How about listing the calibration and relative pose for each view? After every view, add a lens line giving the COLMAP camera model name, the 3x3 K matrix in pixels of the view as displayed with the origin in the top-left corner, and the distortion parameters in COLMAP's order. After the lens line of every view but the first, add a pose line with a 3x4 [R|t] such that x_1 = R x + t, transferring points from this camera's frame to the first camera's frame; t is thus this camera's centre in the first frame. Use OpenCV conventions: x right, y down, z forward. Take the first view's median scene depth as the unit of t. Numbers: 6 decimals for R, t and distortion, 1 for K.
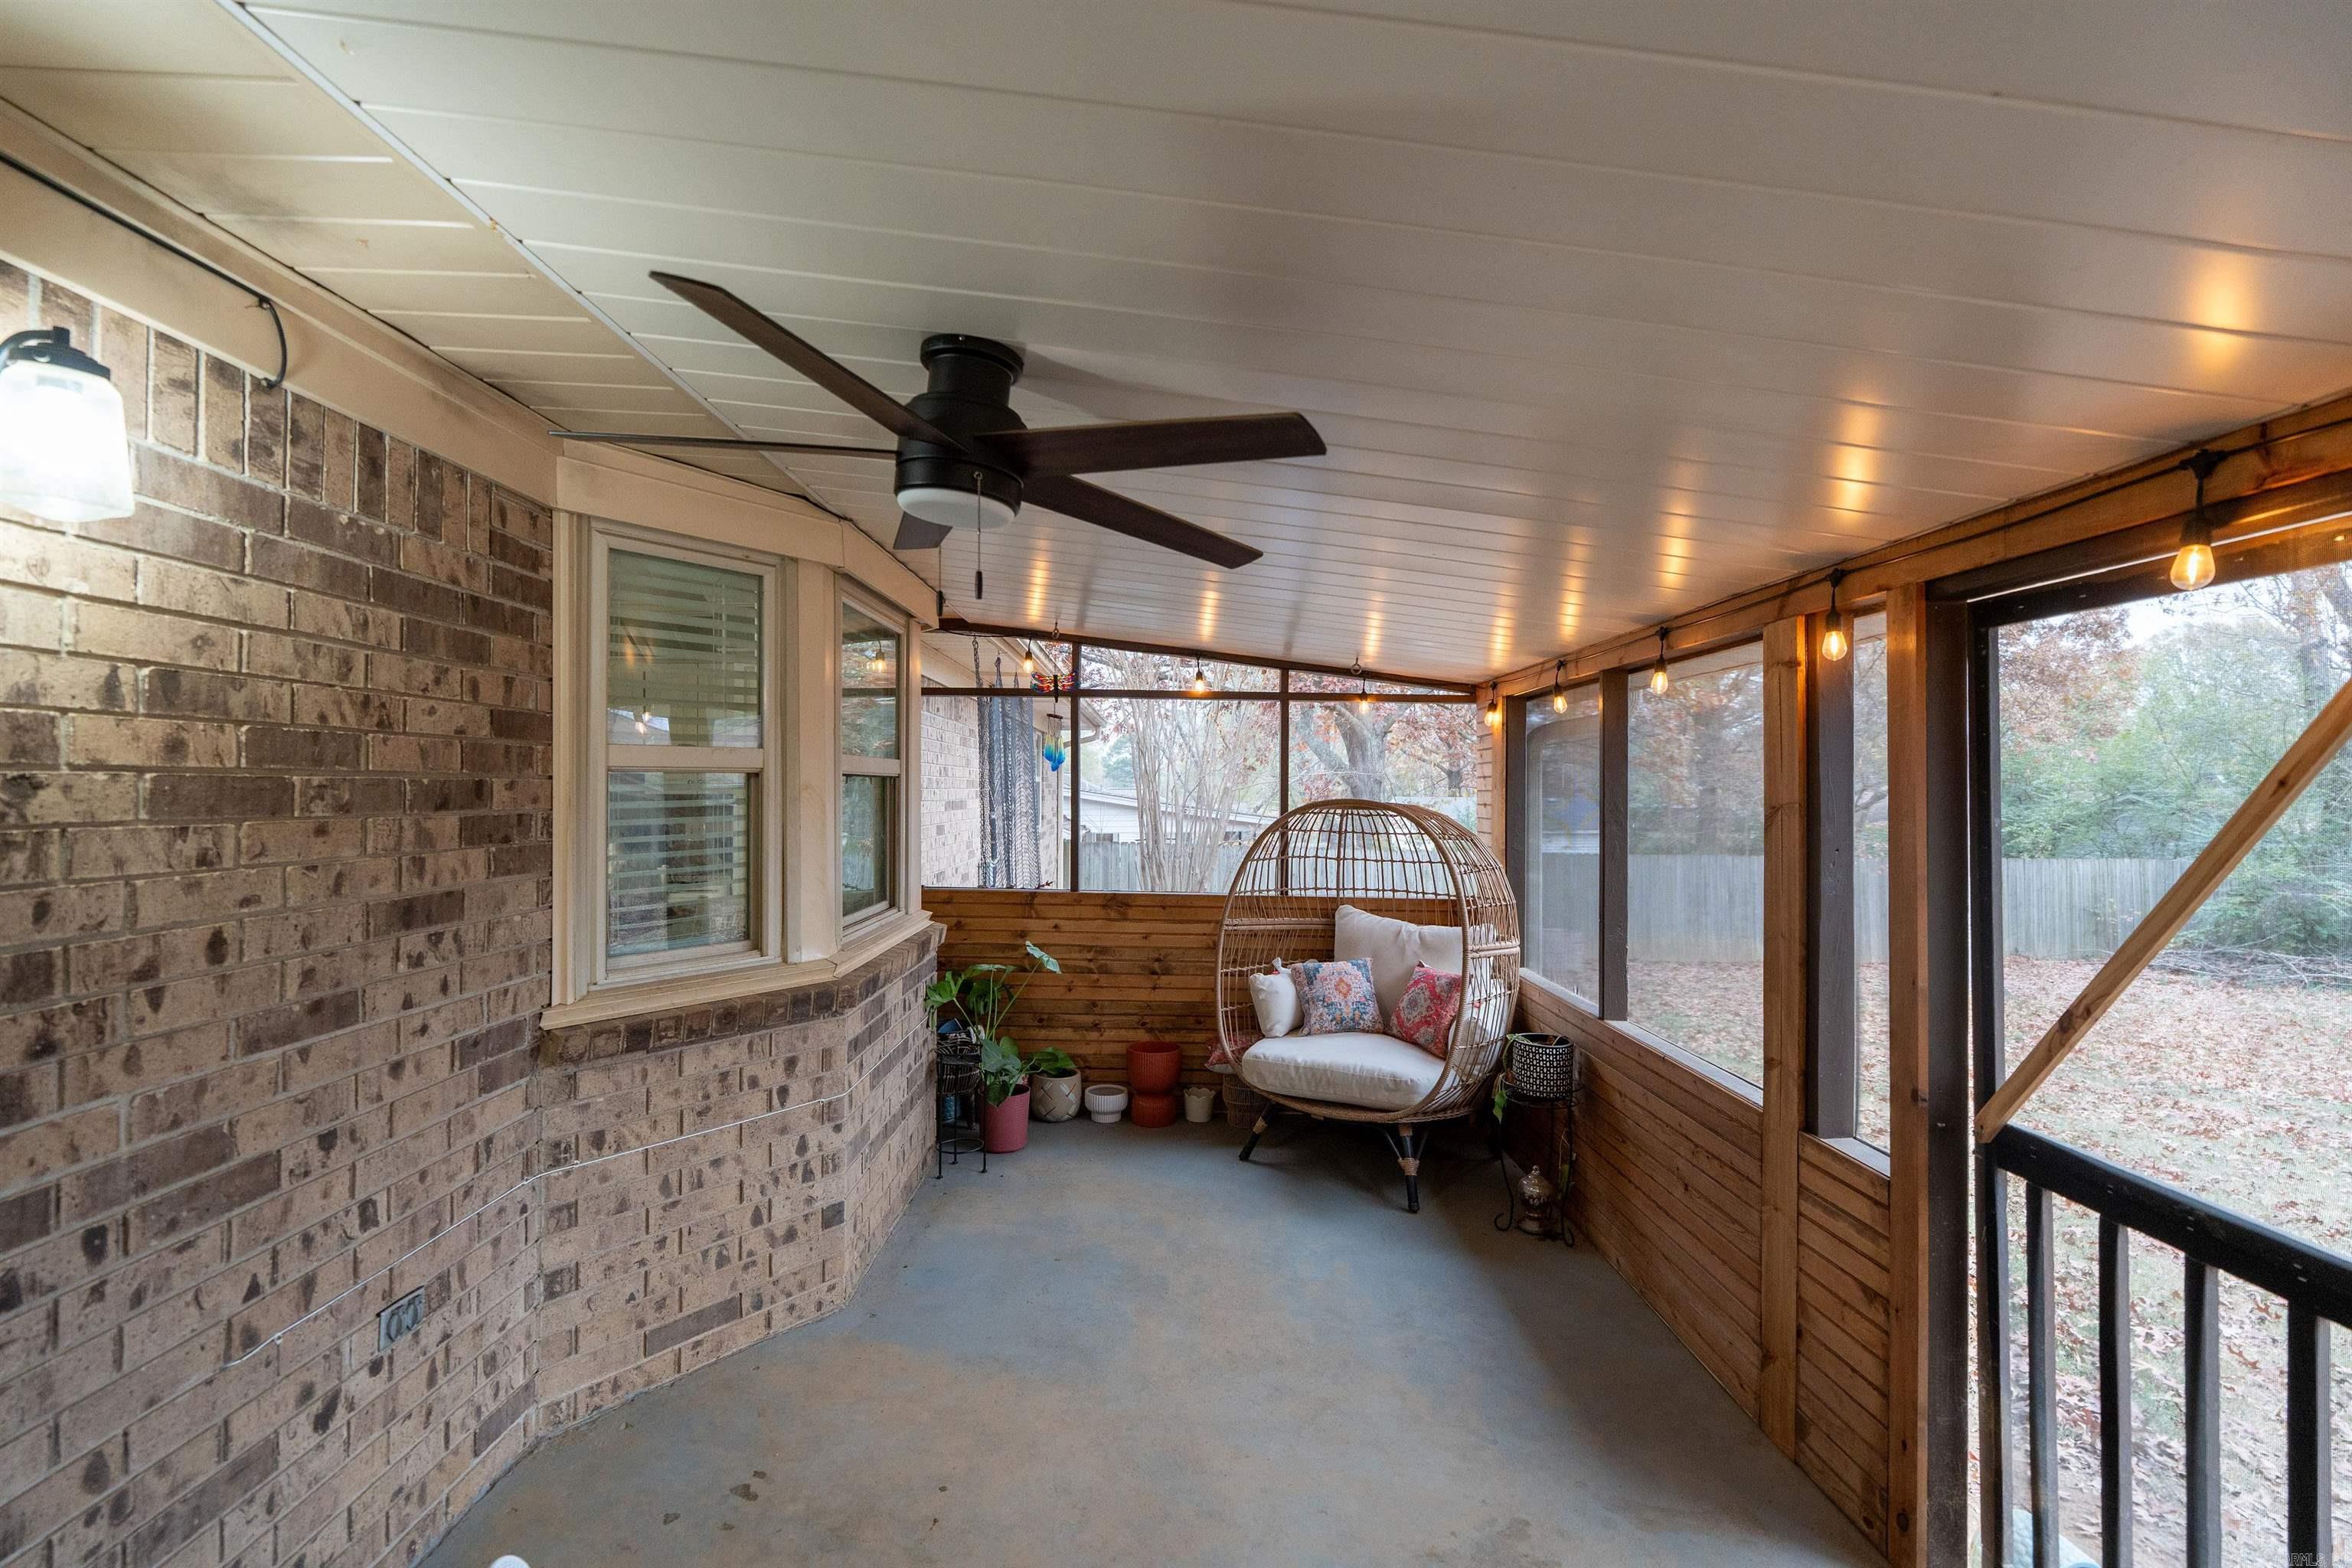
lens RADIAL K [[1024.1, 0, 1176.0], [0, 1024.1, 784.0], [0, 0, 1]] dist [-0.060105, 0.018088]
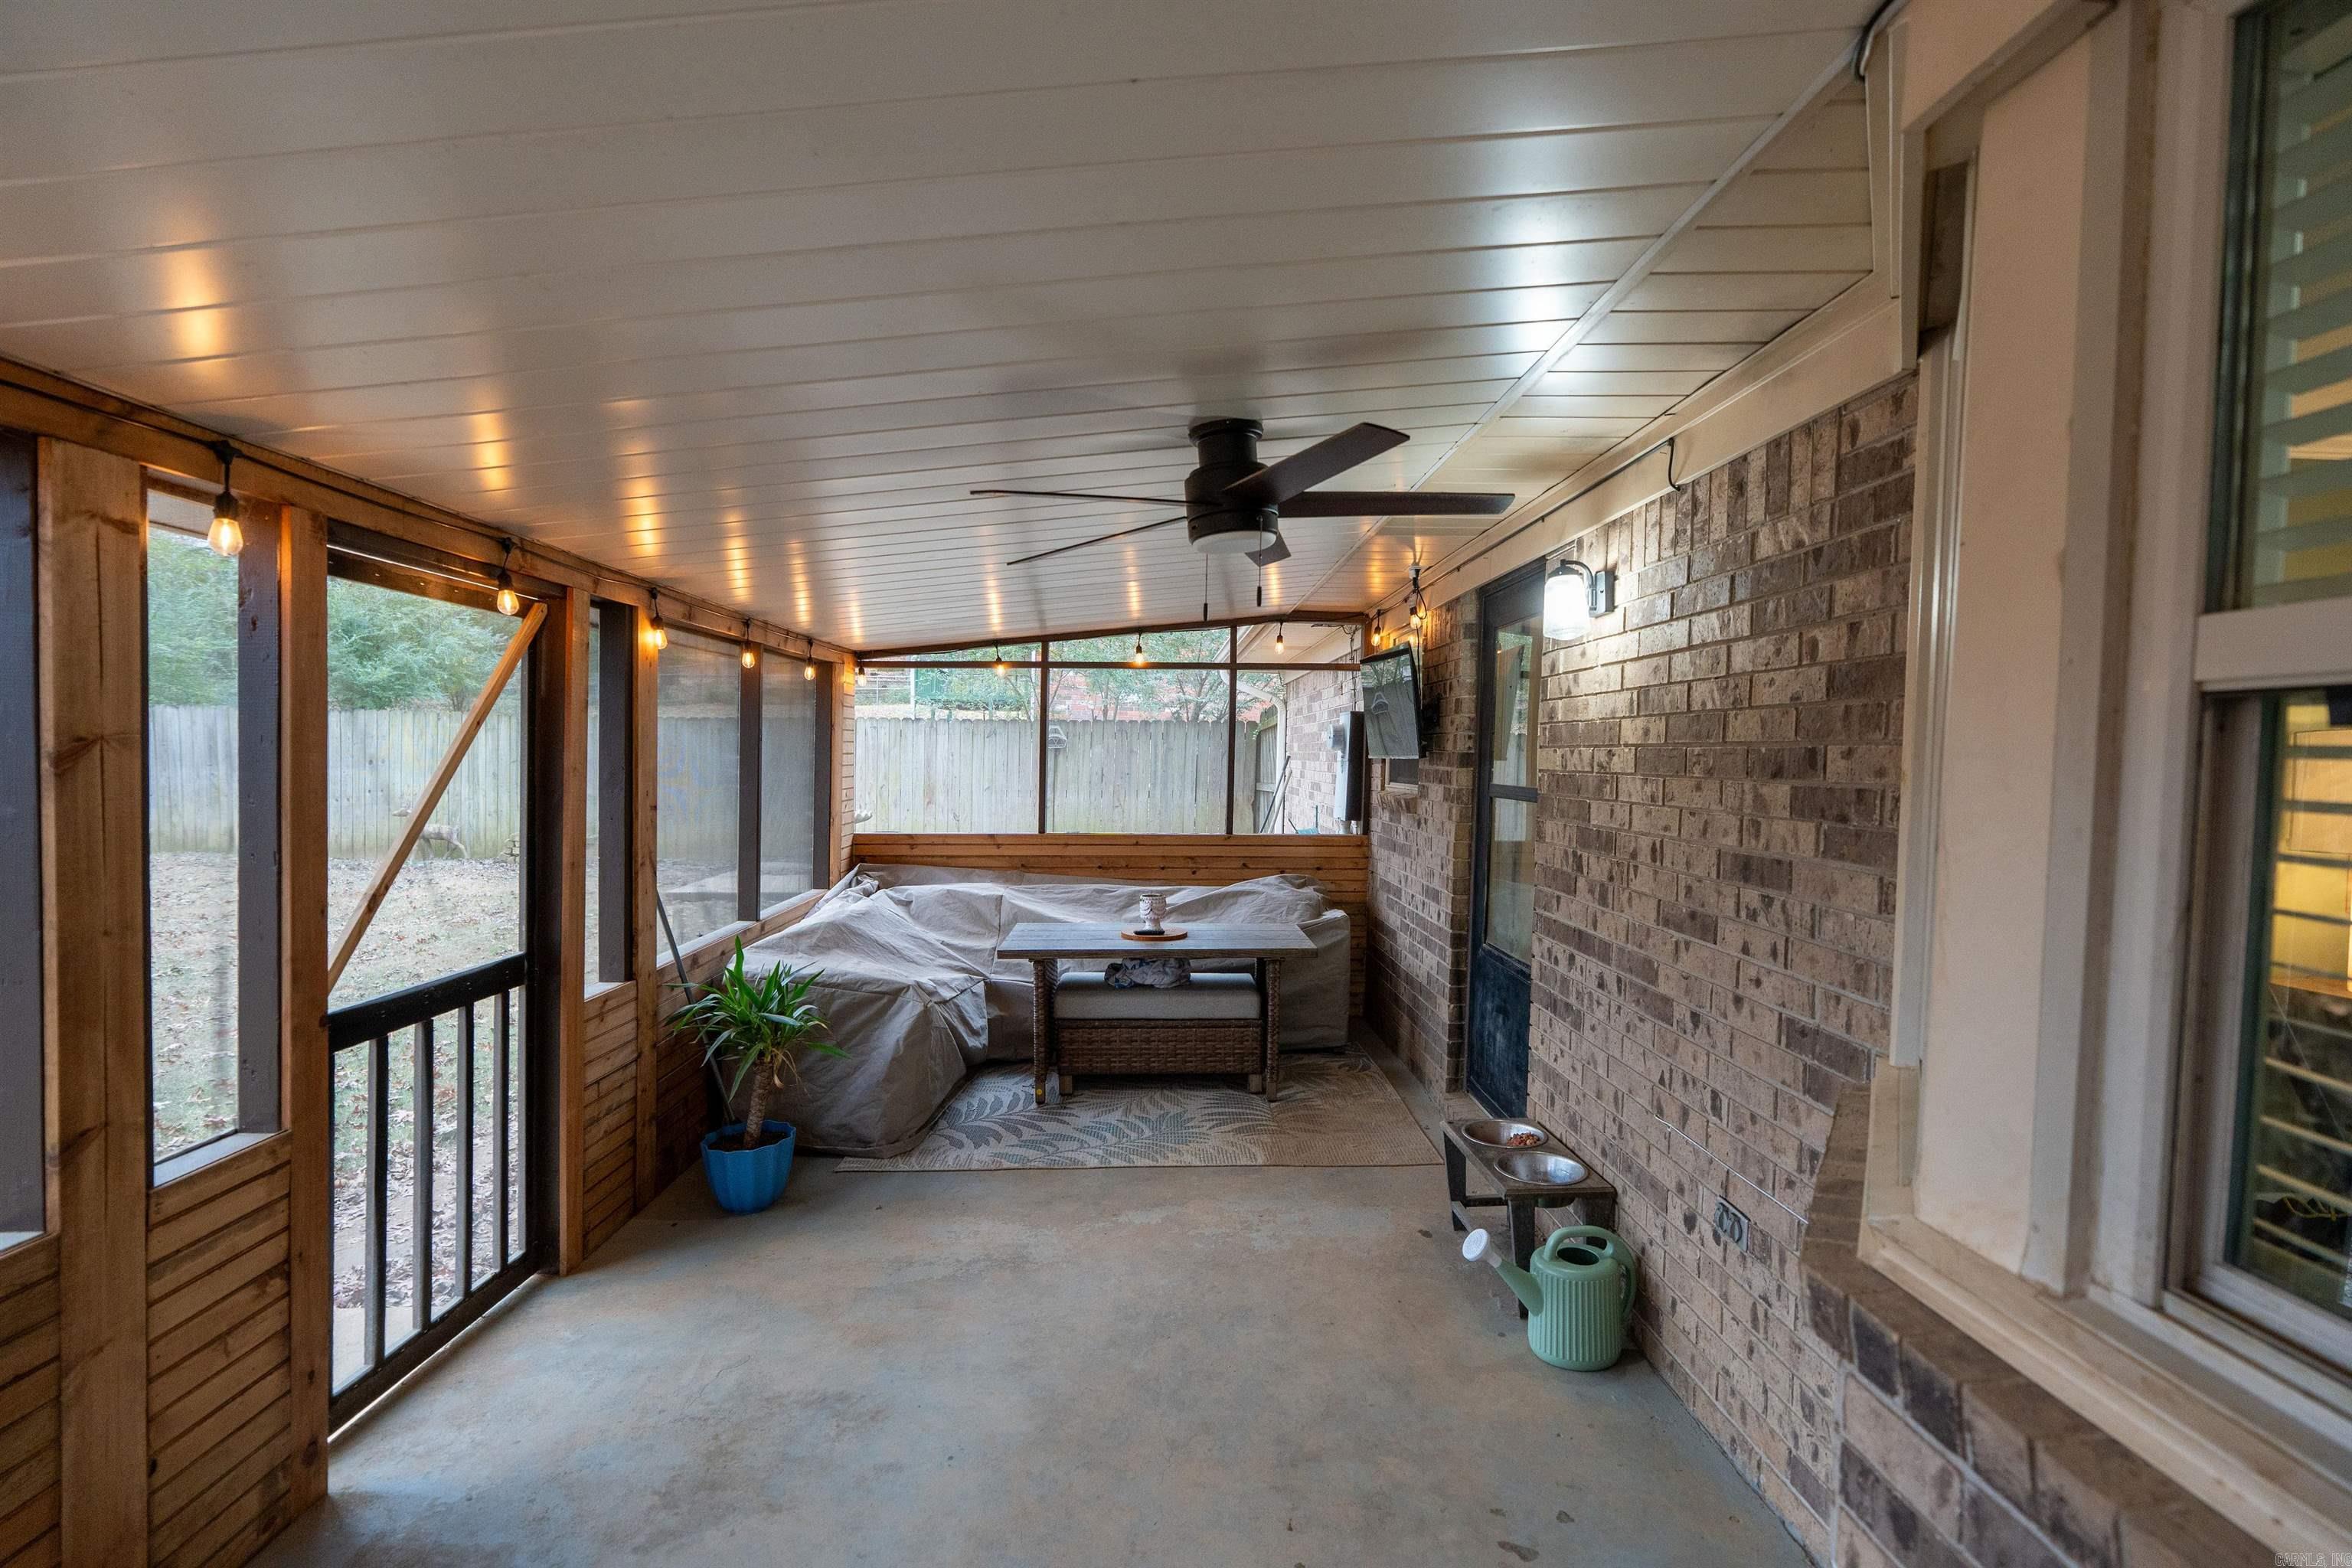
lens RADIAL K [[1024.1, 0, 1176.0], [0, 1024.1, 784.0], [0, 0, 1]] dist [-0.060105, 0.018088]
pose [[-0.999522, -0.026777, -0.015422, -0.106349], [-0.027149, 0.999334, 0.024394, 0.023747], [0.014759, 0.024801, -0.999583, 2.000326]]
